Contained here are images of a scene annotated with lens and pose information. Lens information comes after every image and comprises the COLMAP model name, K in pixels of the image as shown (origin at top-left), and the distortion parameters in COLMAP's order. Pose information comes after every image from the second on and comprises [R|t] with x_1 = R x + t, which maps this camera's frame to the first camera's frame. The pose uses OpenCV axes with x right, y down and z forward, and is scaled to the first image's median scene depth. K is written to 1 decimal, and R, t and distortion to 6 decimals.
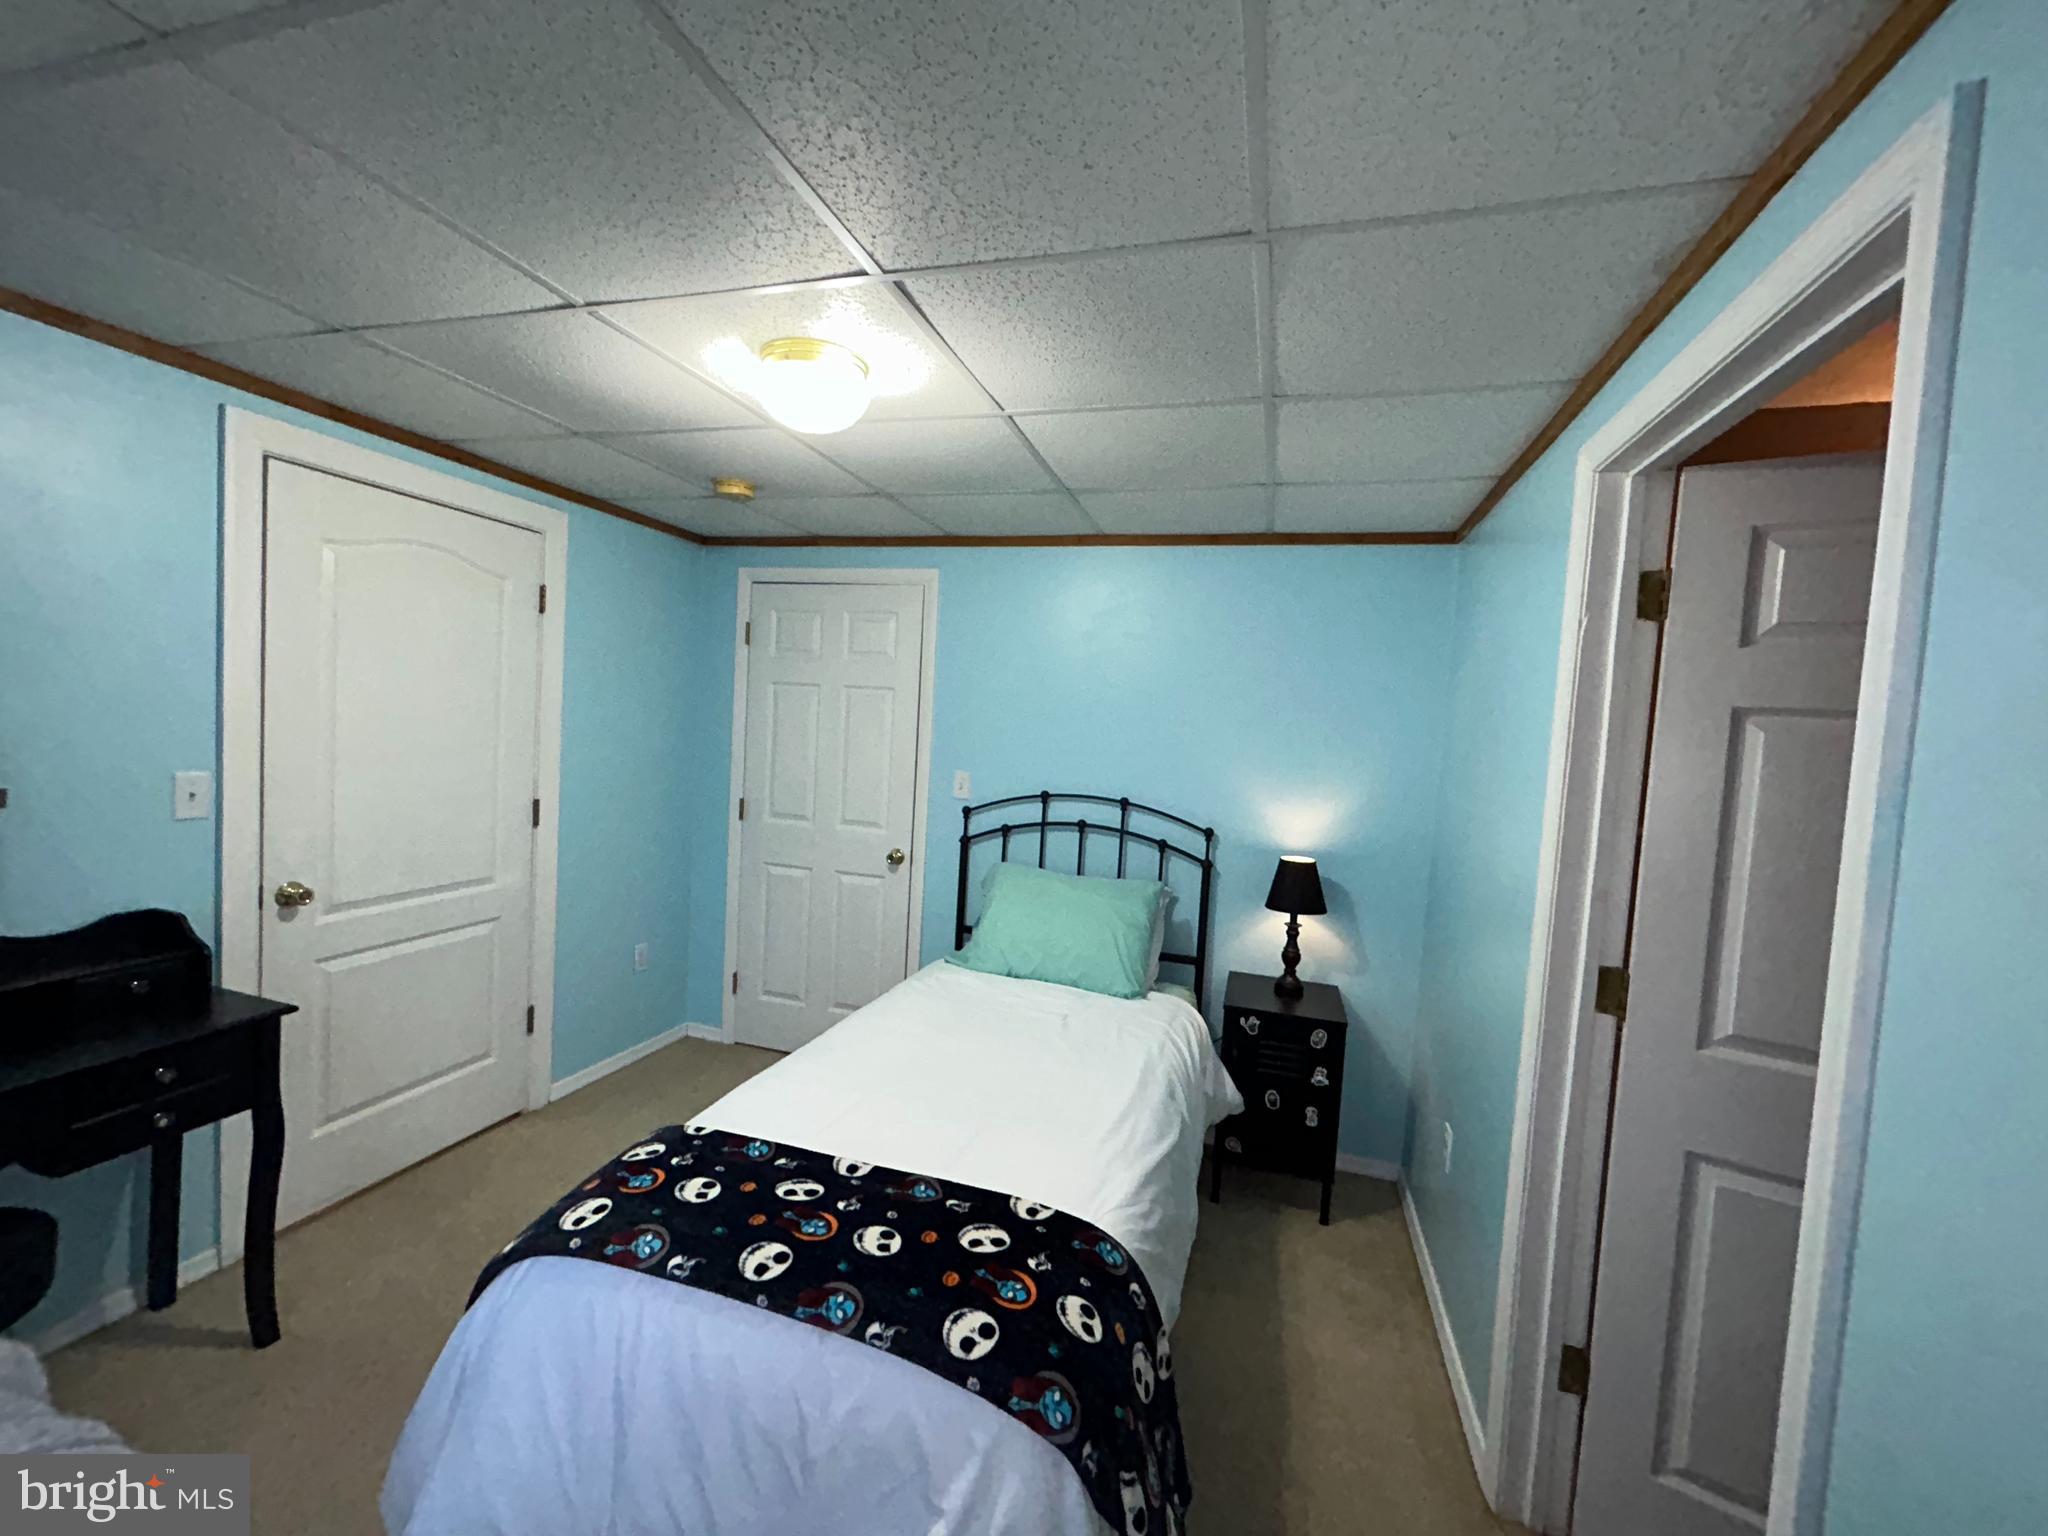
lens RADIAL K [[821.3, 0, 1024.0], [0, 821.3, 768.0], [0, 0, 1]] dist [-0.002328, 0.000946]
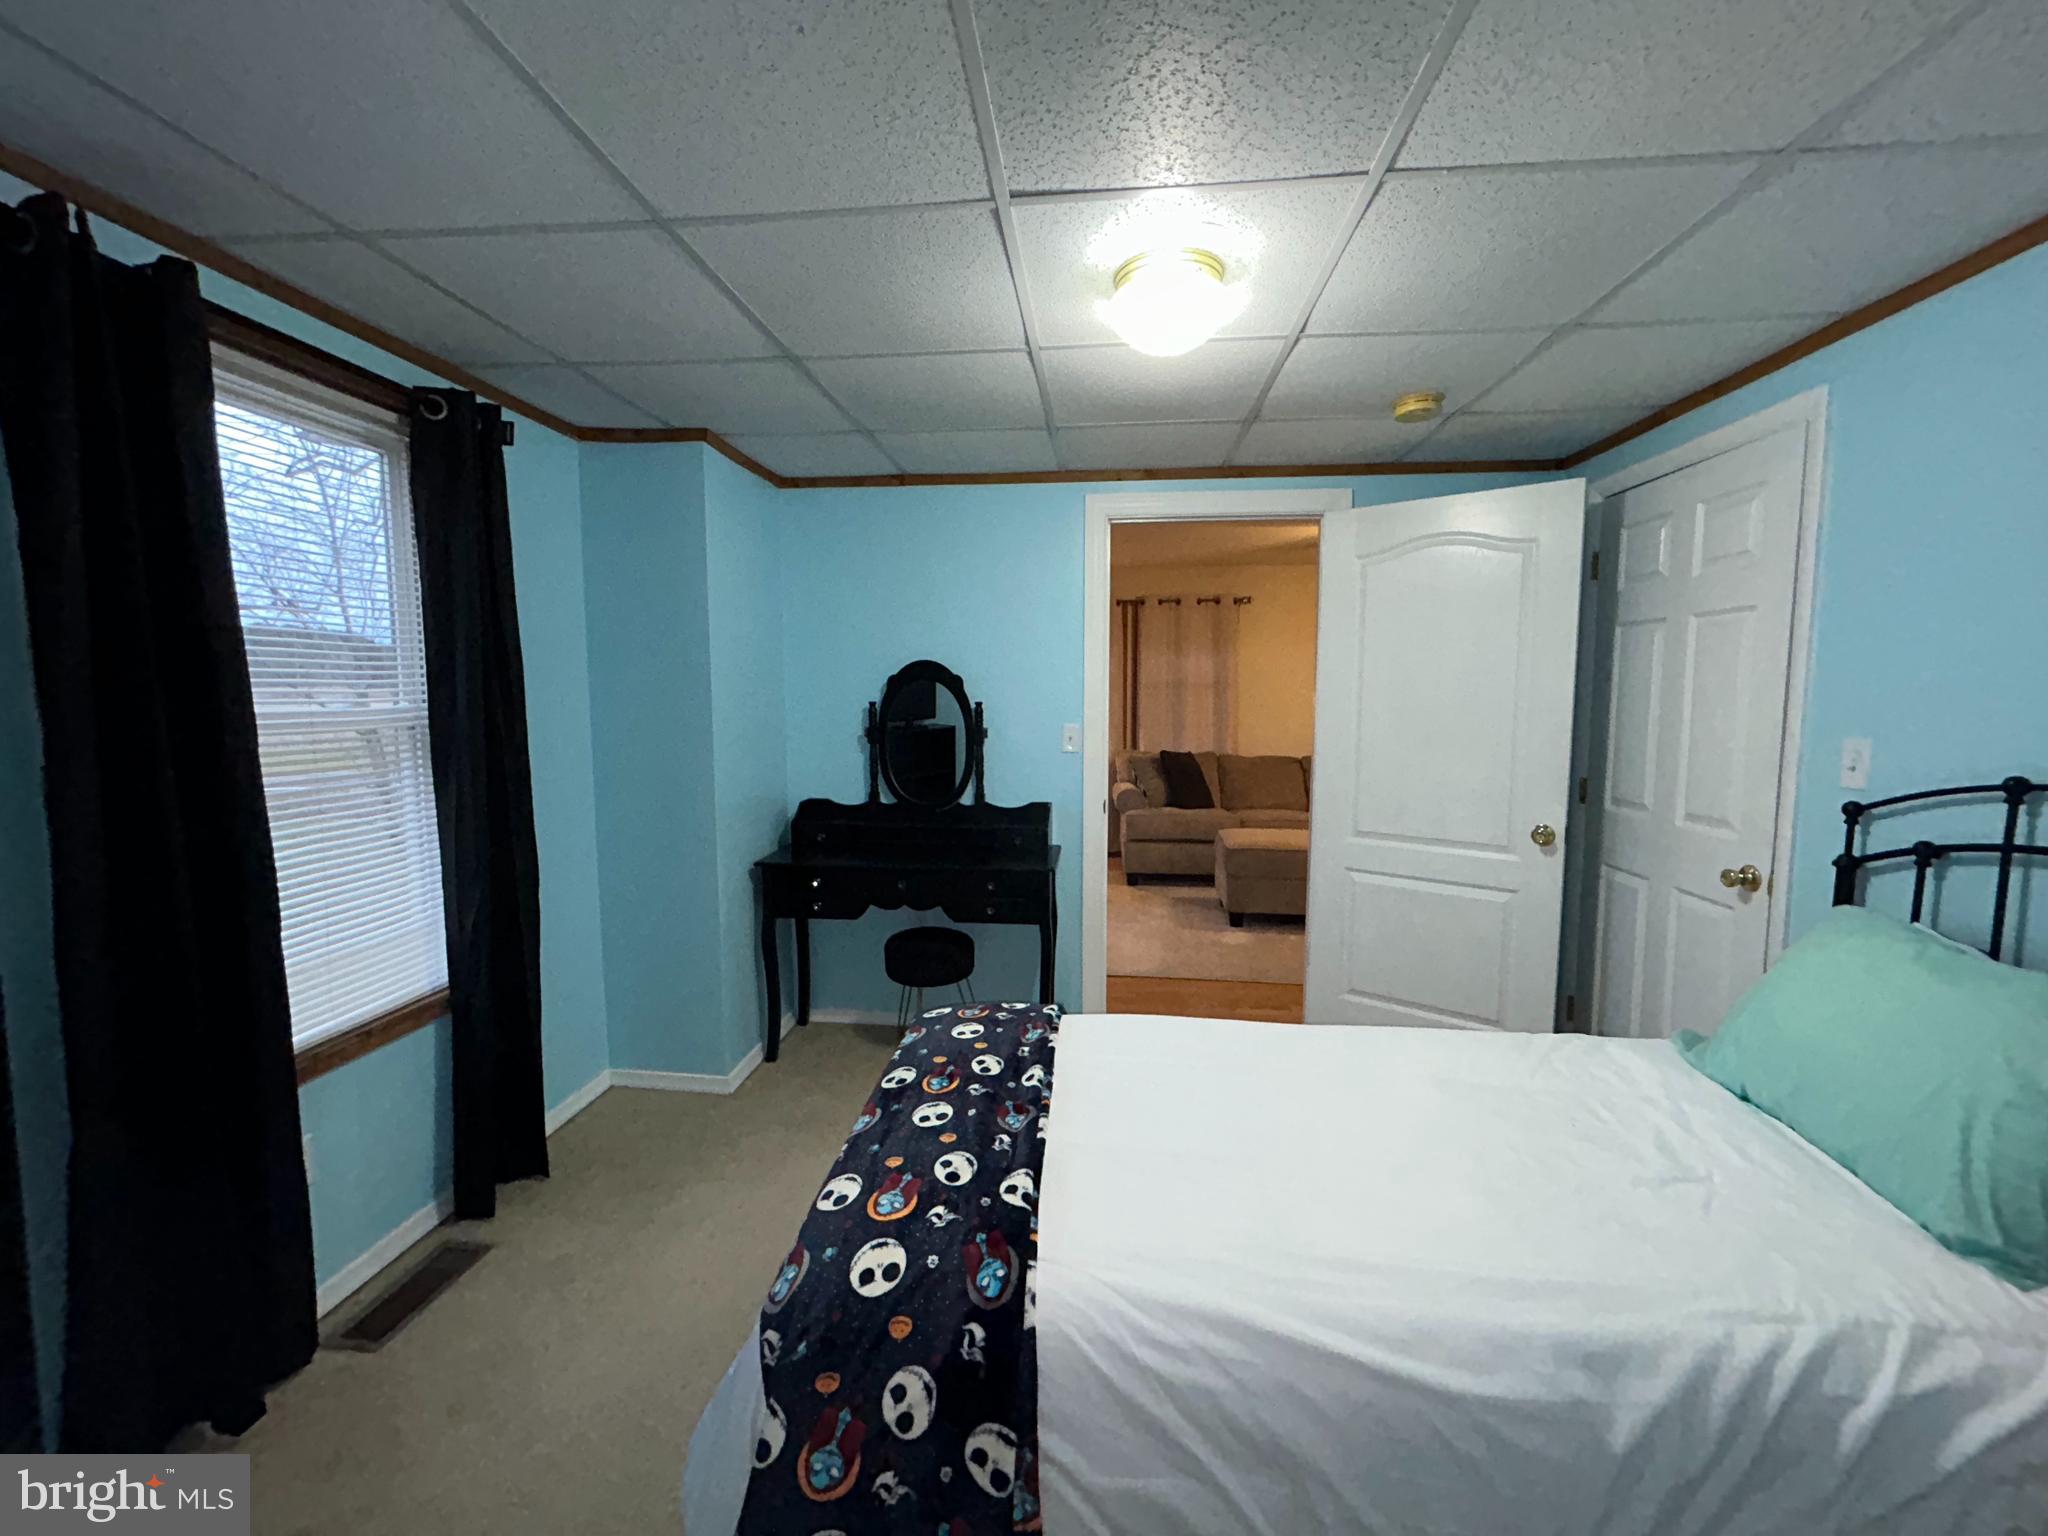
lens RADIAL K [[821.3, 0, 1024.0], [0, 821.3, 768.0], [0, 0, 1]] dist [-0.002328, 0.000946]
pose [[0.192755, 0.033226, -0.980684, 0.418746], [-0.042705, 0.998764, 0.025444, 0.039501], [0.980317, 0.036976, 0.193936, 0.414937]]
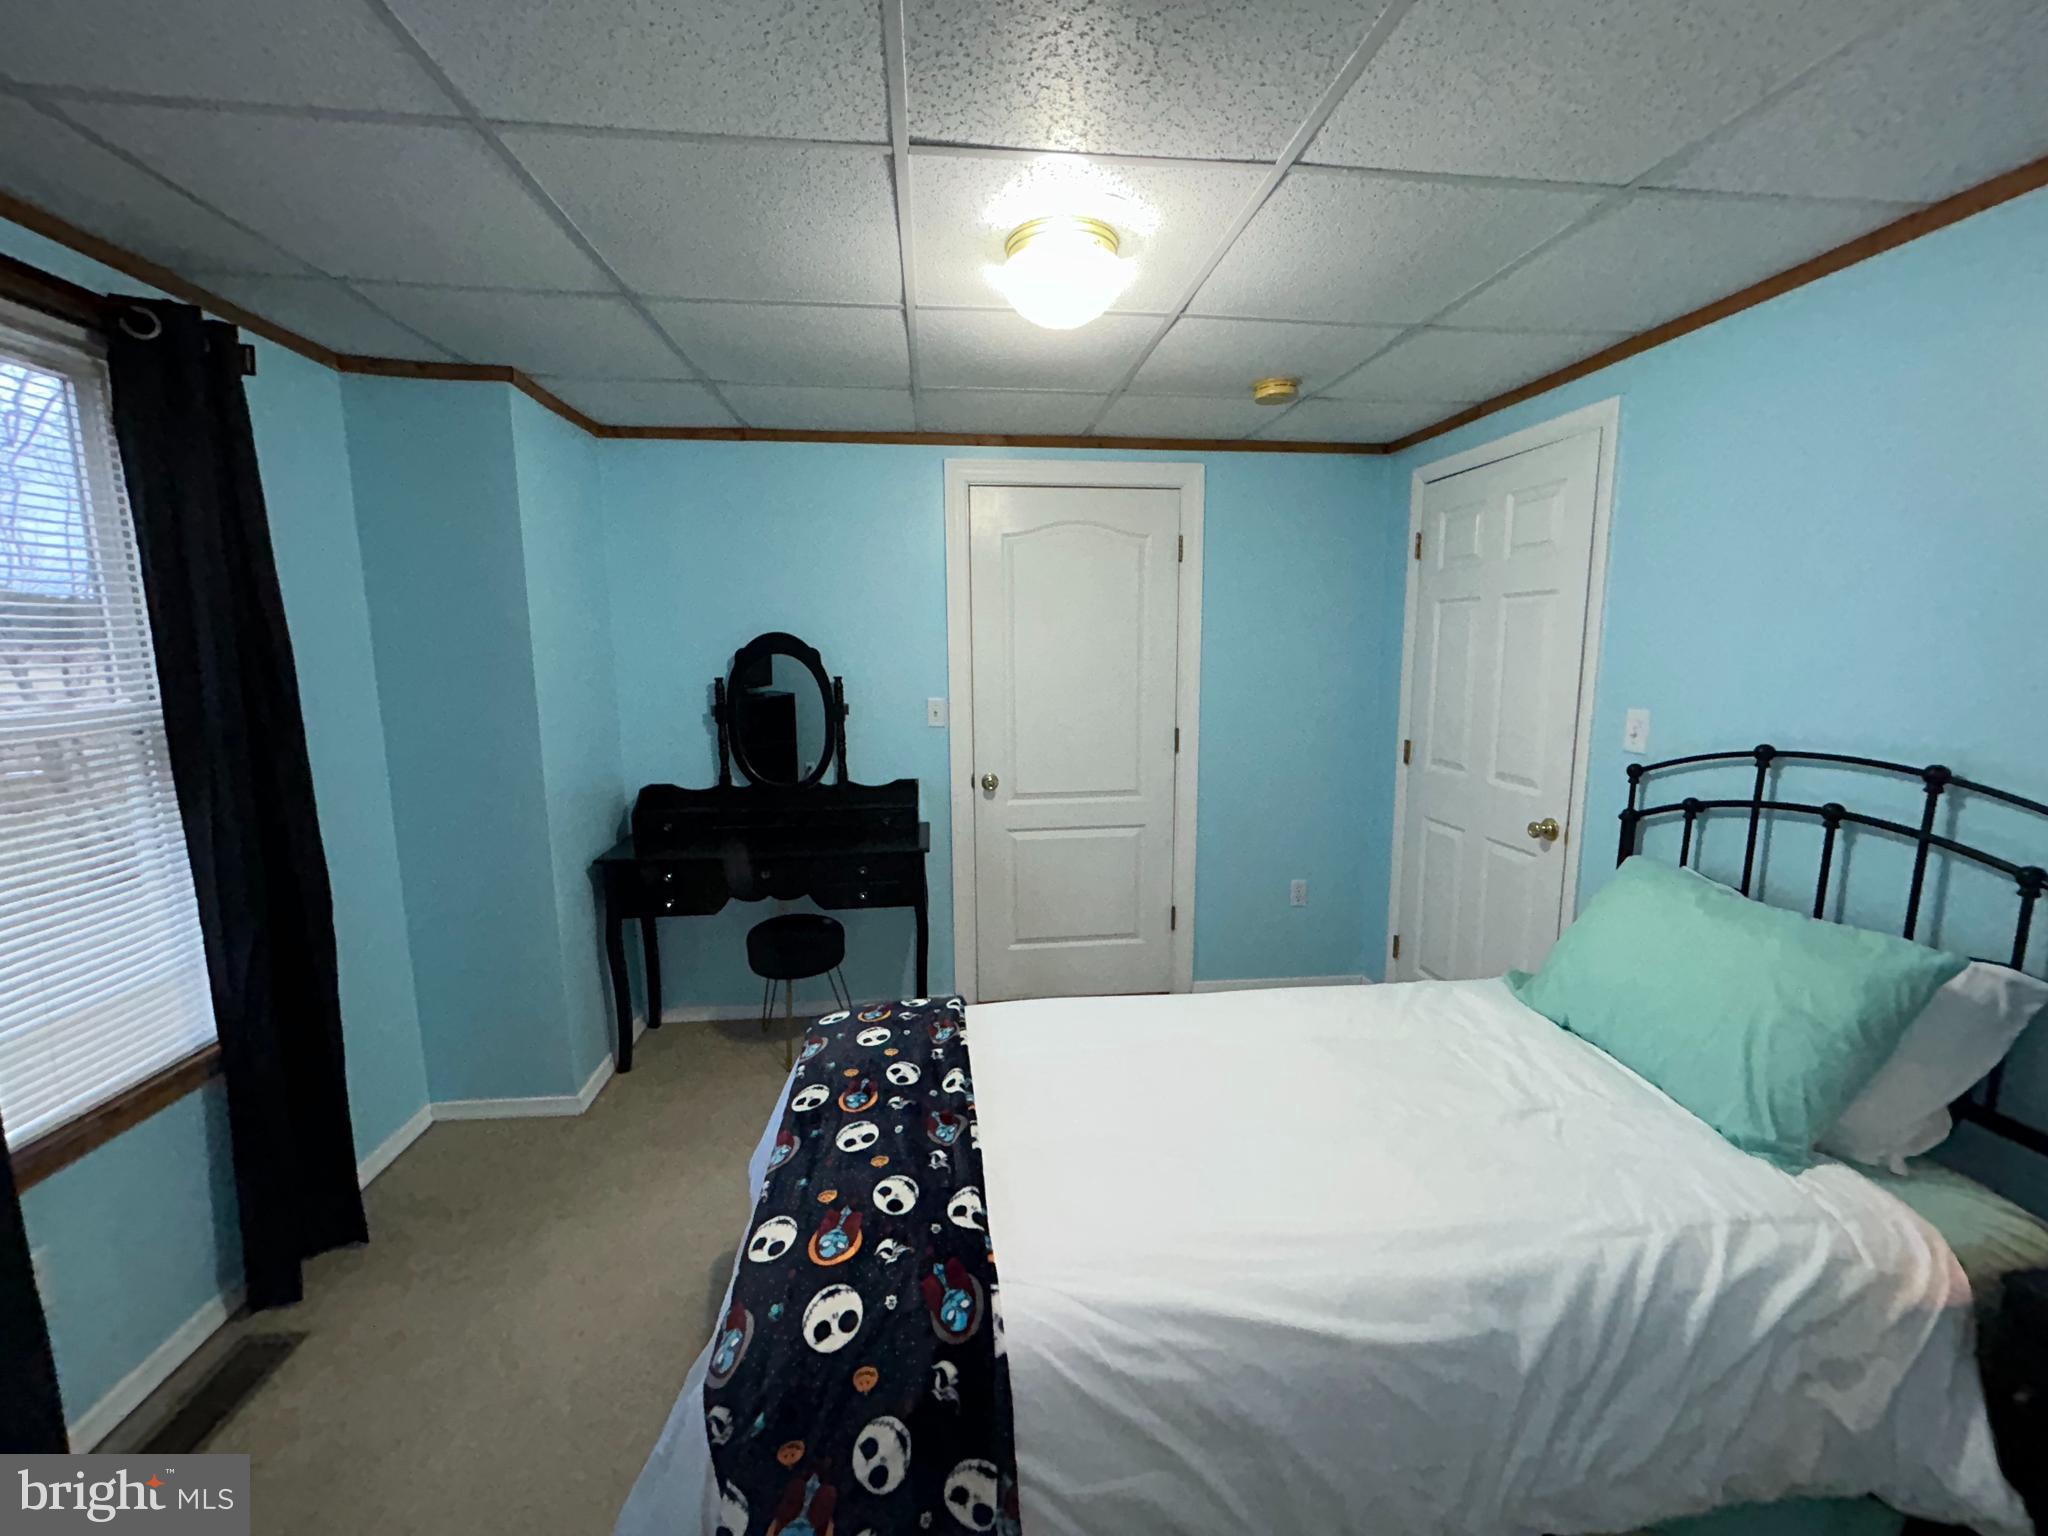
lens RADIAL K [[821.9, 0, 1024.0], [0, 821.9, 768.0], [0, 0, 1]] dist [-0.000268, 0.000654]
pose [[0.394372, 0.075101, -0.915877, 0.382750], [-0.020897, 0.997130, 0.072766, 0.015132], [0.918713, -0.009558, 0.394810, 0.366993]]
